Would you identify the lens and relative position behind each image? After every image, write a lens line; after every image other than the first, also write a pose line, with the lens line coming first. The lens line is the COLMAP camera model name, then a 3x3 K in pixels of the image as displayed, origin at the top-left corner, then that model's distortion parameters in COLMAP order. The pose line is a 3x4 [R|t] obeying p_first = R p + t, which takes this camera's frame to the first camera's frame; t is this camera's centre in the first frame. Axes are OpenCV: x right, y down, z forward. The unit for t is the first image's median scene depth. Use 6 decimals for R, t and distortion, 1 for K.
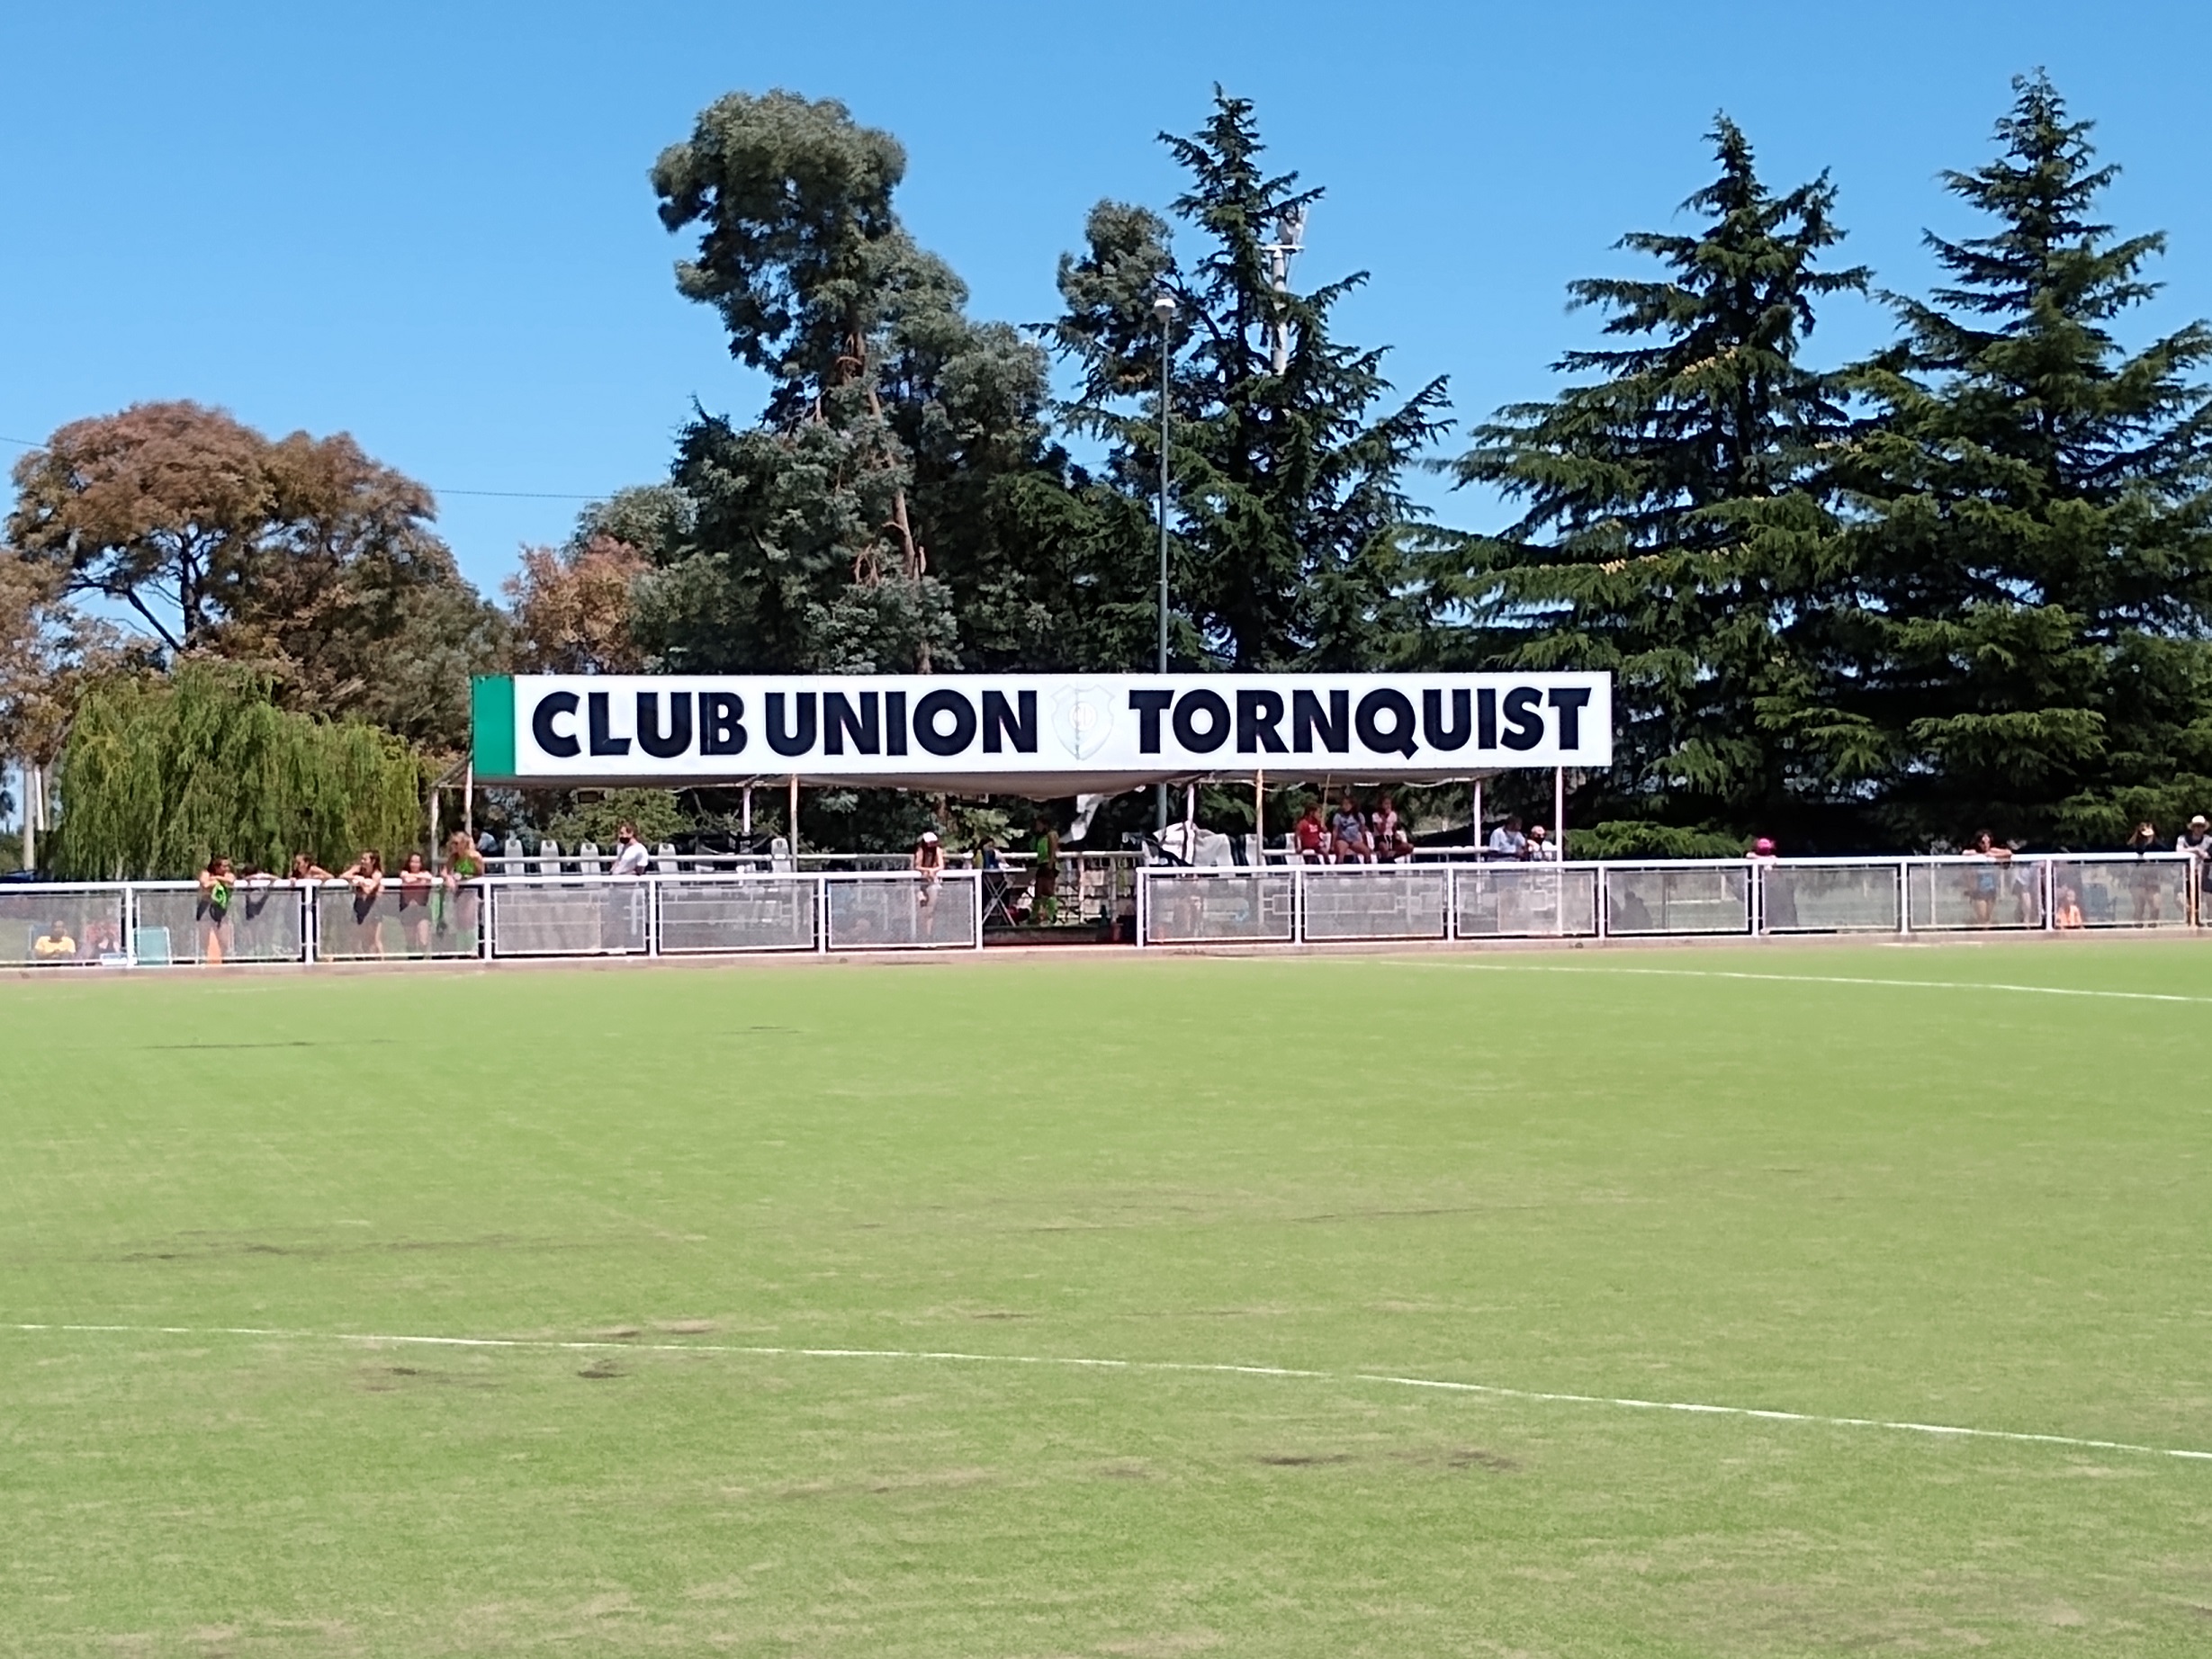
lens RADIAL K [[4569.4, 0, 1106.0], [0, 4569.4, 829.5], [0, 0, 1]] dist [0.038748, -0.203519]
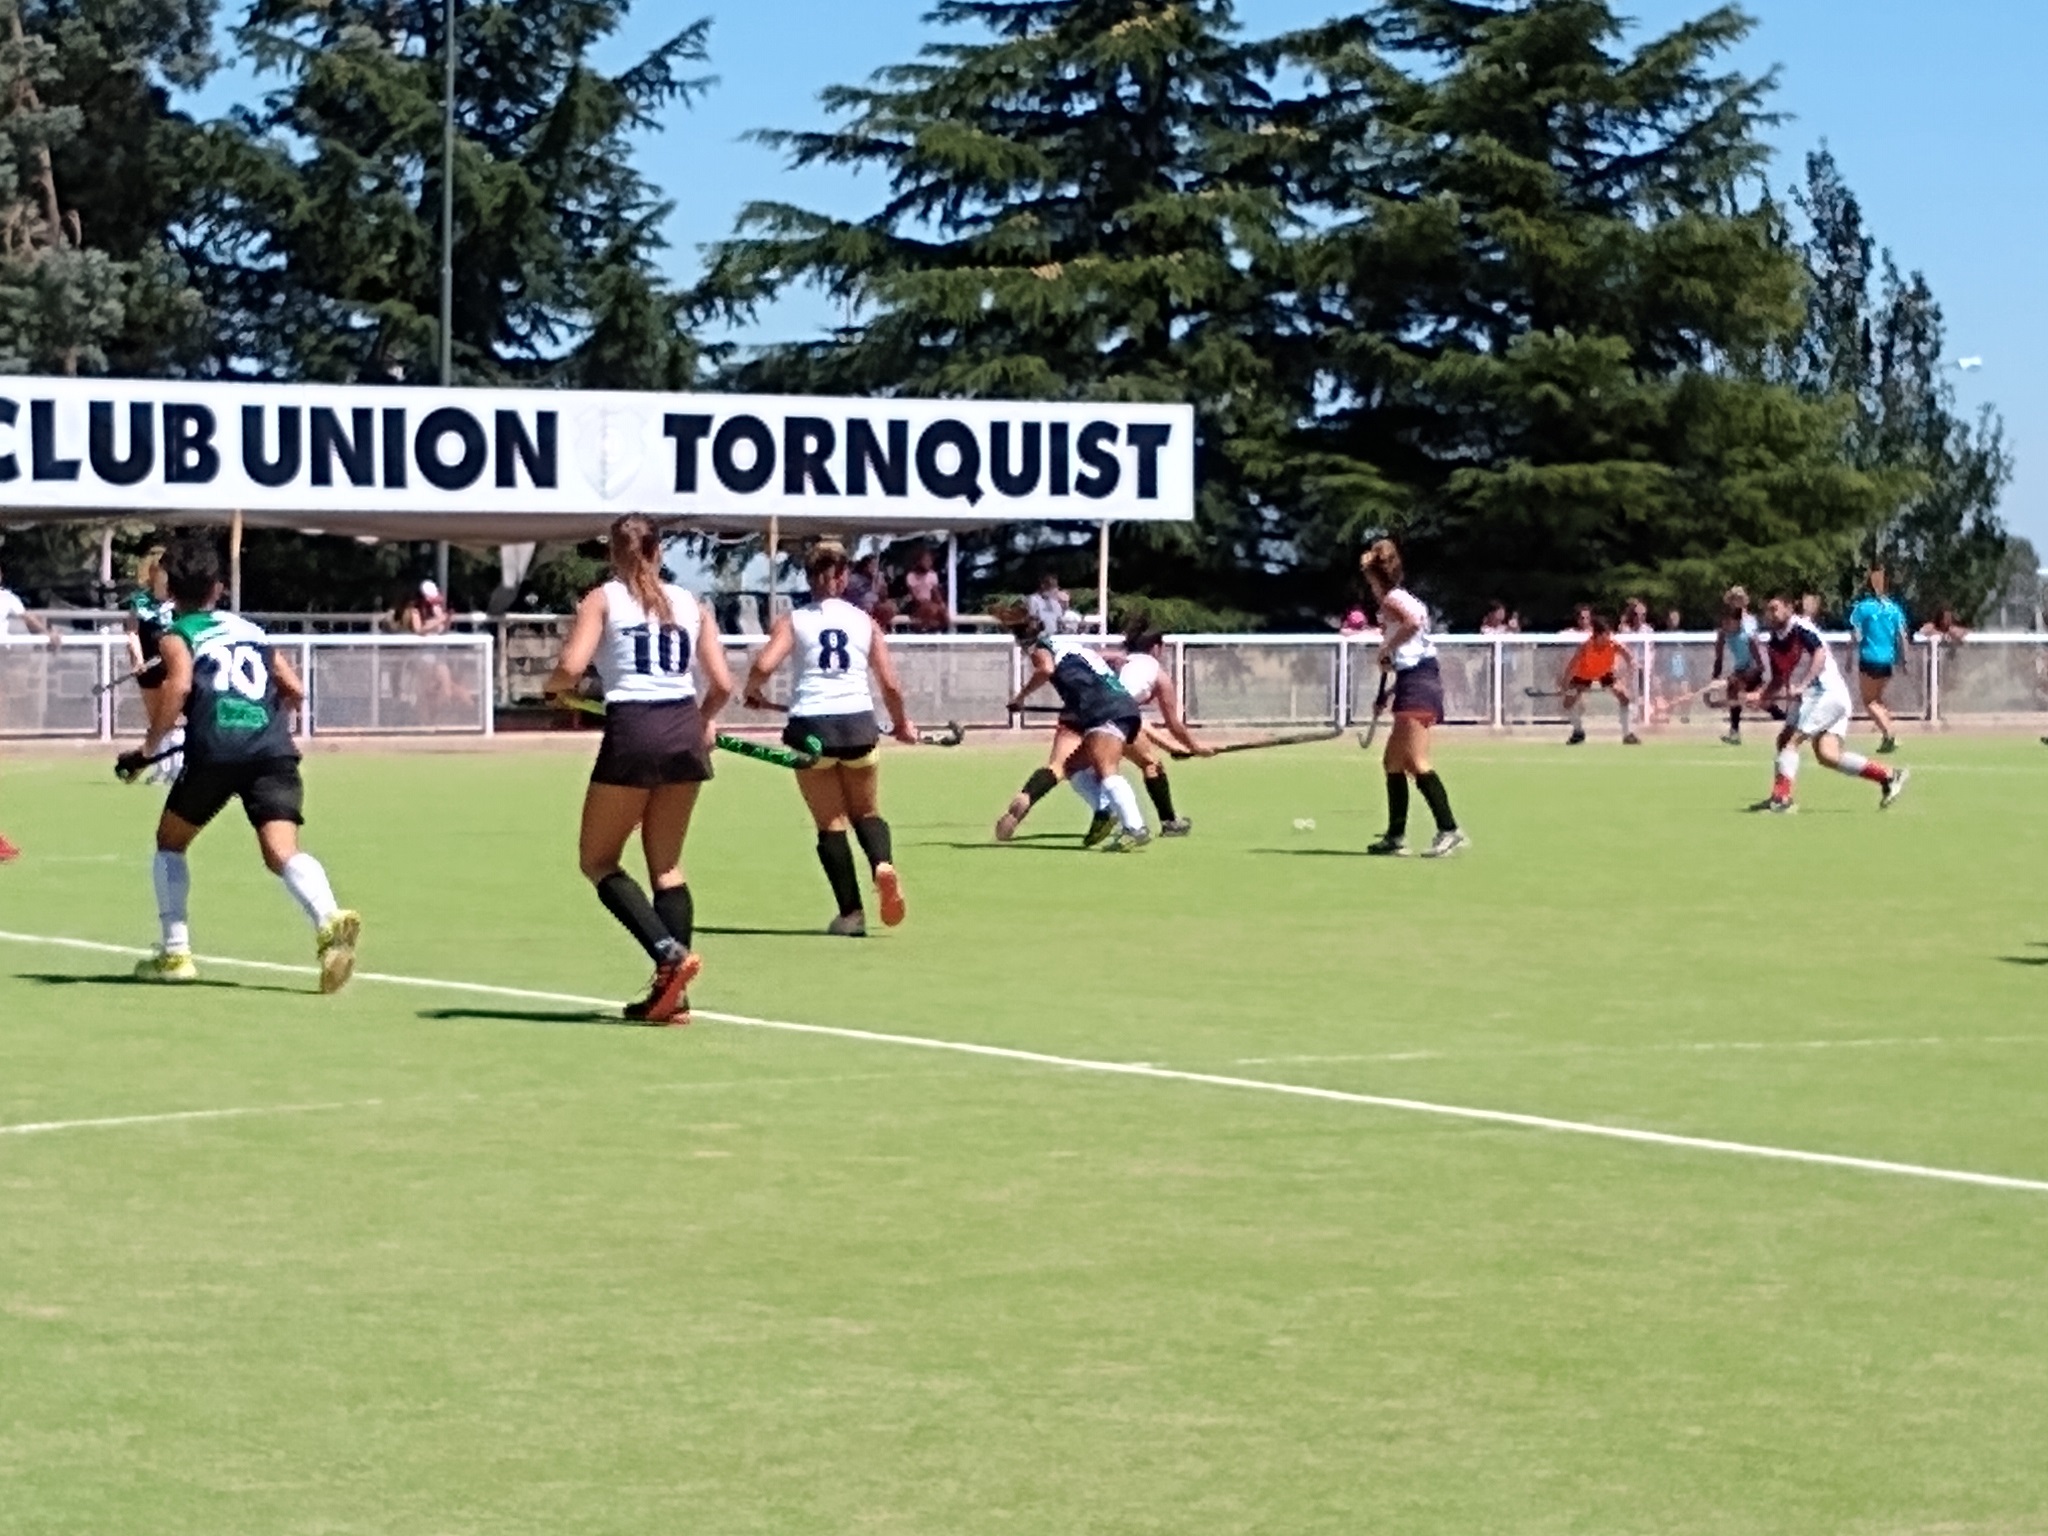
lens RADIAL K [[6186.4, 0, 1024.0], [0, 6186.4, 768.0], [0, 0, 1]] dist [0.018527, -0.087226]
pose [[0.951856, 0.007446, 0.306455, -0.263921], [-0.015949, 0.999554, 0.025251, 0.003212], [-0.306130, -0.028923, 0.951550, -0.051653]]
